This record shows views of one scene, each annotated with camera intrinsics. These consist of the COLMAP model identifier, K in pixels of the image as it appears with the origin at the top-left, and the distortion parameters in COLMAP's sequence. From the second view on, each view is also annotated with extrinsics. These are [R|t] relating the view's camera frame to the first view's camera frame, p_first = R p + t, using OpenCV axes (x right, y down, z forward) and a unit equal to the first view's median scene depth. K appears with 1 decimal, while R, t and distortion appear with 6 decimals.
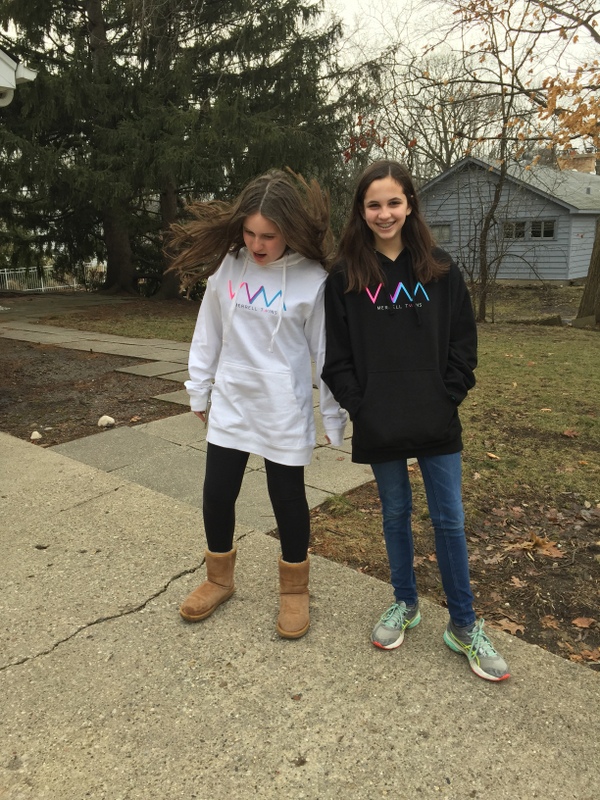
lens RADIAL K [[676.8, 0, 302.9], [0, 676.8, 406.1], [0, 0, 1]] dist [0.088239, -0.127377]
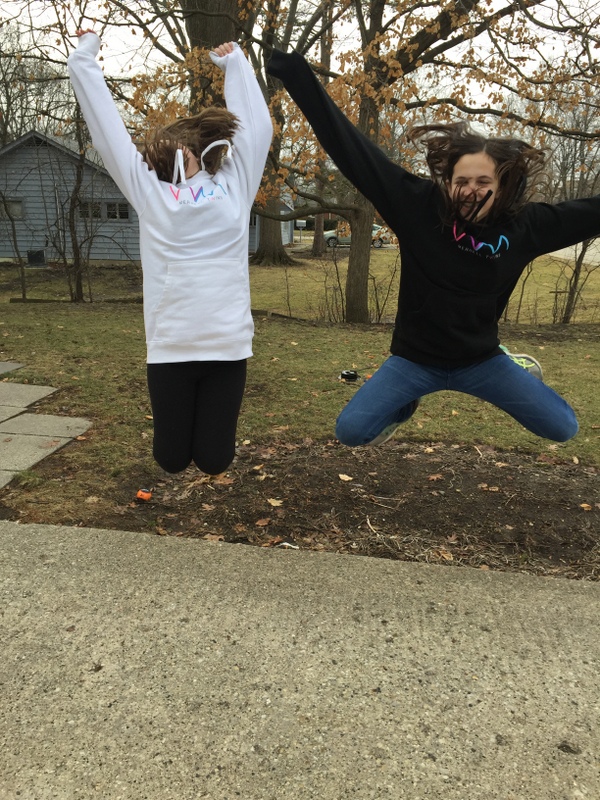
lens RADIAL K [[684.7, 0, 300.1], [0, 684.7, 396.1], [0, 0, 1]] dist [0.096371, -0.127067]
pose [[0.829914, -0.110816, 0.546775, -0.189153], [0.104333, 0.993612, 0.043016, 0.020014], [-0.548049, 0.021347, 0.836174, -0.124935]]
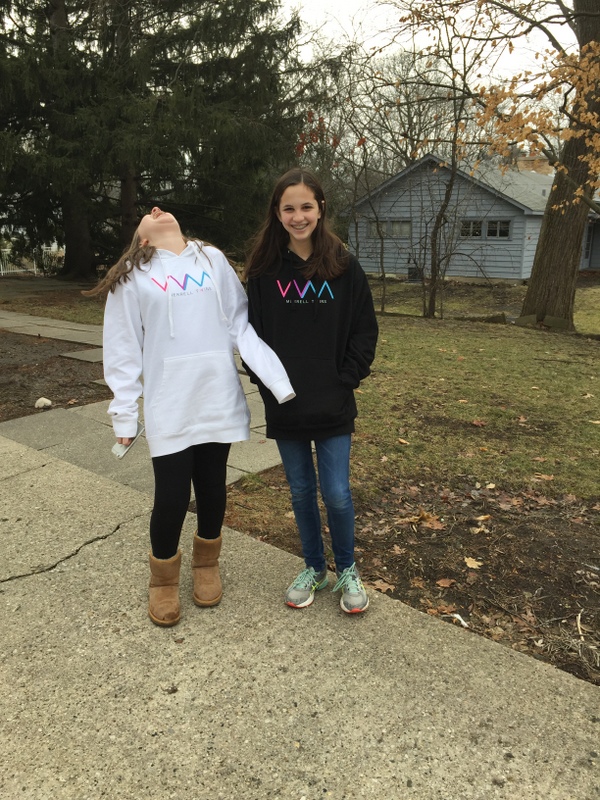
lens RADIAL K [[674.1, 0, 300.9], [0, 674.1, 409.9], [0, 0, 1]] dist [0.089879, -0.128233]
pose [[0.998688, 0.019381, 0.047403, 0.088804], [-0.020255, 0.999632, 0.018030, 0.008815], [-0.047037, -0.018966, 0.998713, -0.096363]]
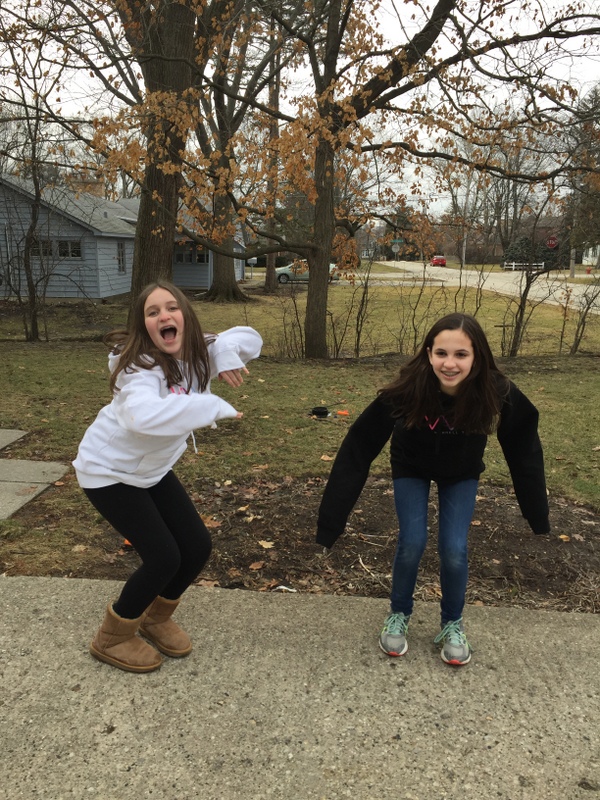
lens RADIAL K [[674.1, 0, 300.9], [0, 674.1, 409.9], [0, 0, 1]] dist [0.089879, -0.128233]
pose [[0.785668, -0.110826, 0.608641, -0.231436], [0.121374, 0.992316, 0.024011, -0.000966], [-0.606625, 0.055008, 0.793083, -0.078179]]
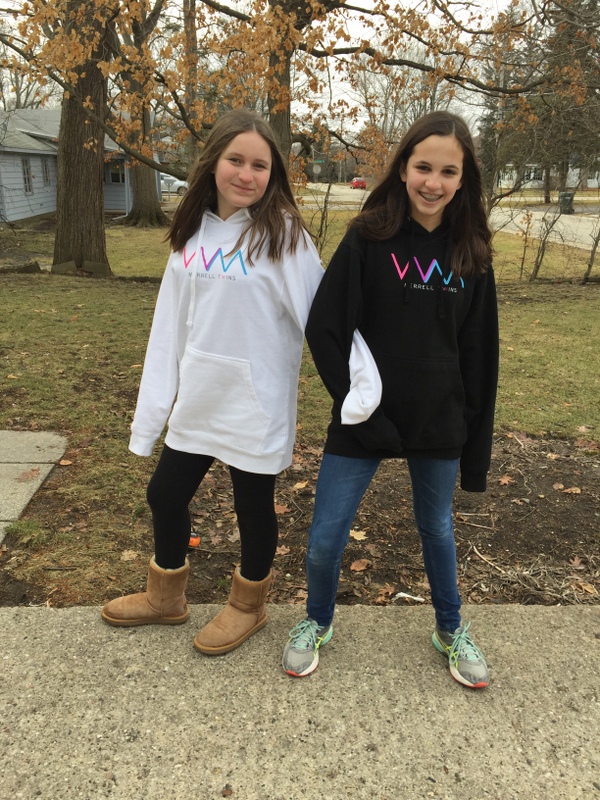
lens RADIAL K [[684.7, 0, 300.1], [0, 684.7, 396.1], [0, 0, 1]] dist [0.096371, -0.127067]
pose [[0.703108, -0.186355, 0.686229, -0.275940], [0.140703, 0.982428, 0.122628, -0.069326], [-0.697024, 0.010334, 0.716974, 0.246617]]
